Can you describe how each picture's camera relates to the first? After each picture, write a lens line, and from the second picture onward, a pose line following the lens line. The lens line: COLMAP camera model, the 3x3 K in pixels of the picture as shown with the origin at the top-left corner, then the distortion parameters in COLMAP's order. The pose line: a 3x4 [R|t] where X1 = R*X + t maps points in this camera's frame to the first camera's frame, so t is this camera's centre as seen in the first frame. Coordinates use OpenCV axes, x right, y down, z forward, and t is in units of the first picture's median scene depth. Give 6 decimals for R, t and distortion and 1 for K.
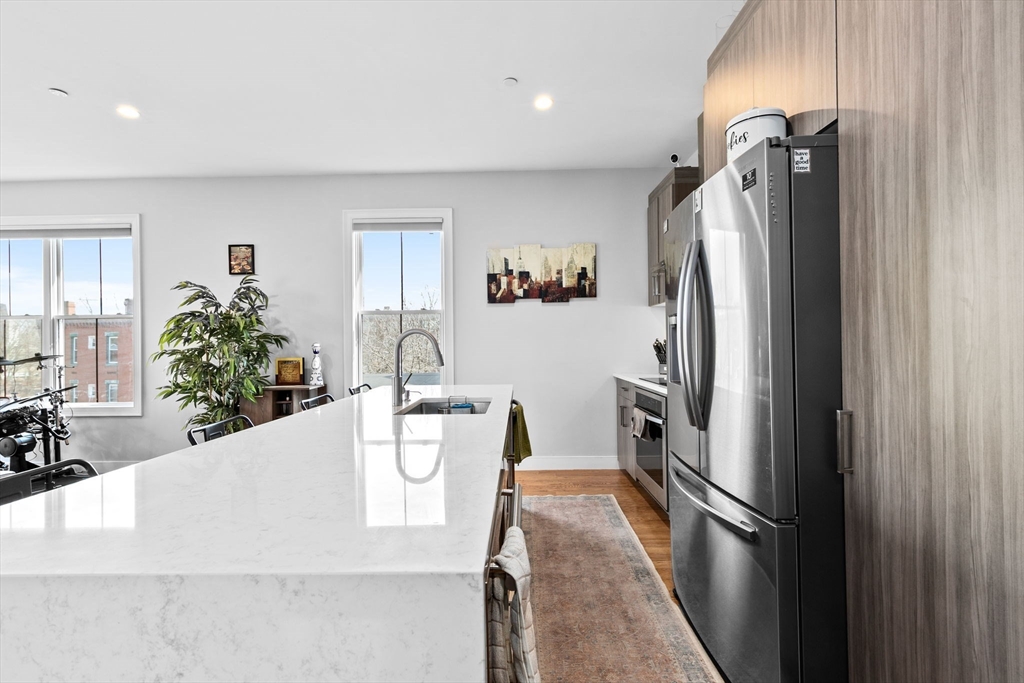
lens RADIAL K [[459.6, 0, 509.0], [0, 459.6, 340.3], [0, 0, 1]] dist [0.008962, -0.001703]
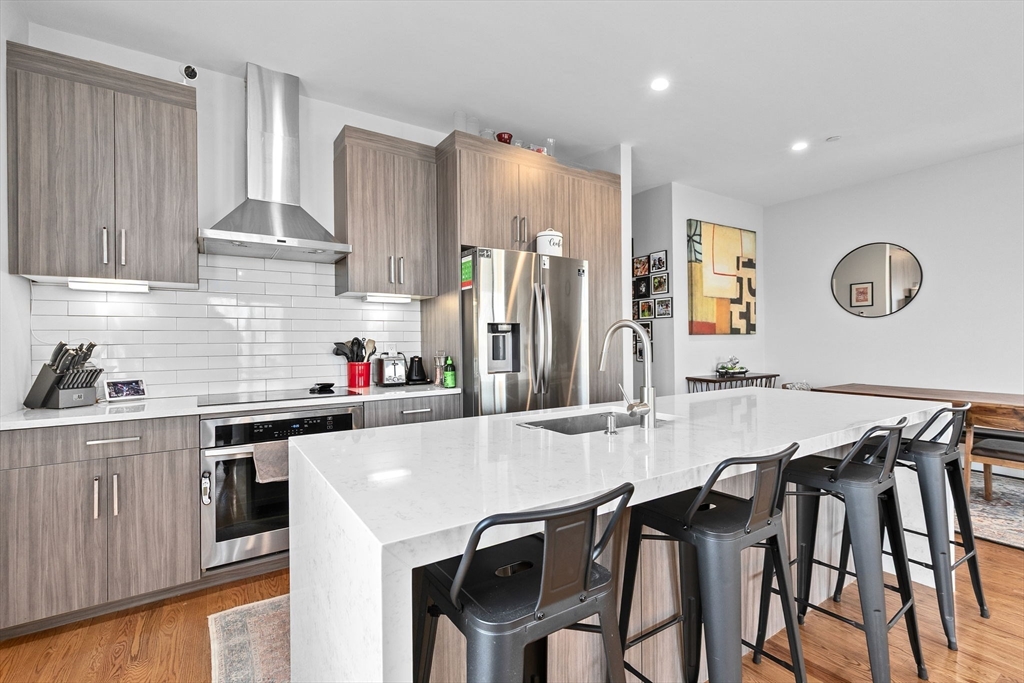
lens RADIAL K [[459.6, 0, 509.9], [0, 459.6, 339.7], [0, 0, 1]] dist [0.008962, -0.001703]
pose [[-0.567920, 0.022730, 0.822770, -0.381656], [0.011764, 0.999741, -0.019499, 0.009964], [-0.822999, -0.001395, -0.568041, 0.848941]]
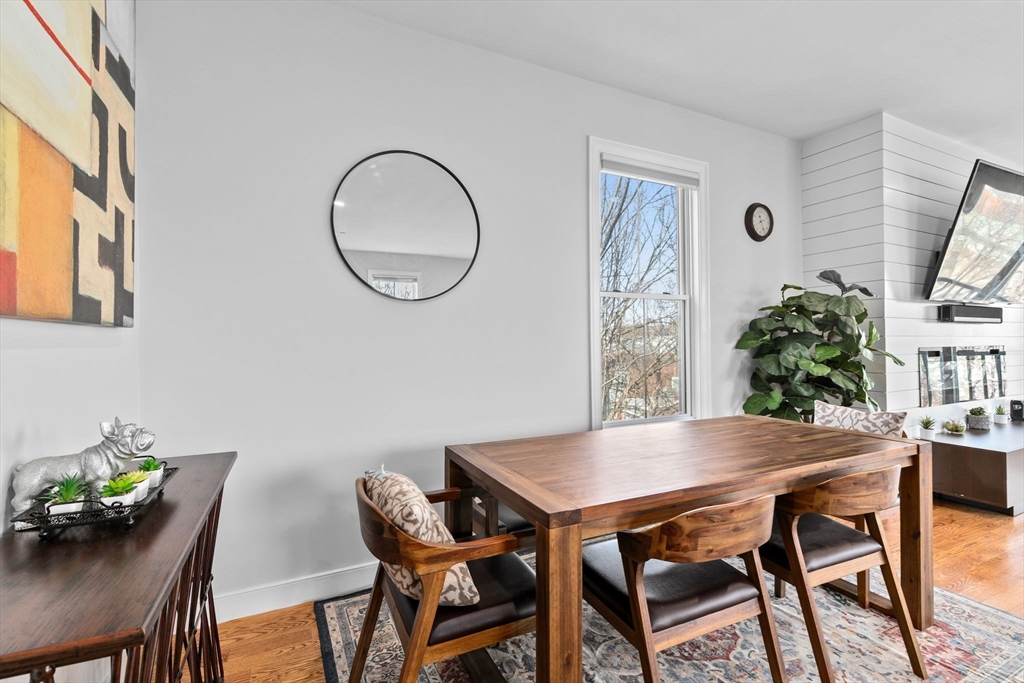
lens RADIAL K [[459.6, 0, 505.7], [0, 459.6, 341.0], [0, 0, 1]] dist [0.008962, -0.001703]
pose [[-0.888505, 0.021108, -0.458380, 0.185590], [0.023870, 0.999715, -0.000232, -0.003029], [0.458245, -0.011148, -0.888756, 0.042775]]
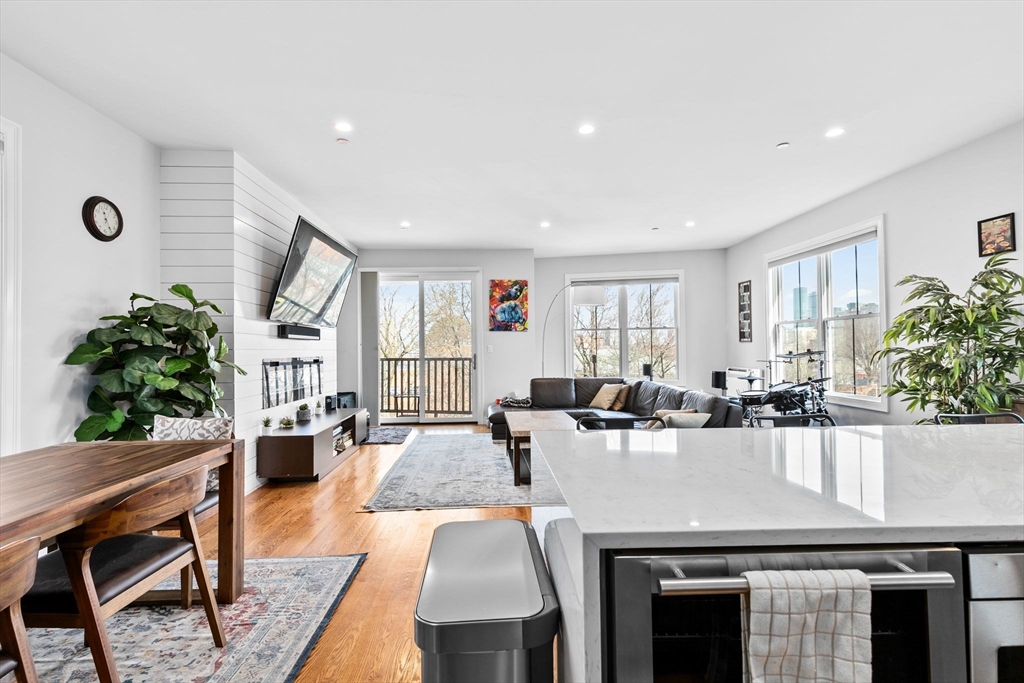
lens RADIAL K [[459.6, 0, 508.0], [0, 459.6, 341.8], [0, 0, 1]] dist [0.008962, -0.001703]
pose [[0.067256, -0.001534, -0.997735, 0.167898], [0.014281, 0.999898, -0.000575, -0.002733], [0.997634, -0.014210, 0.067271, 0.102654]]
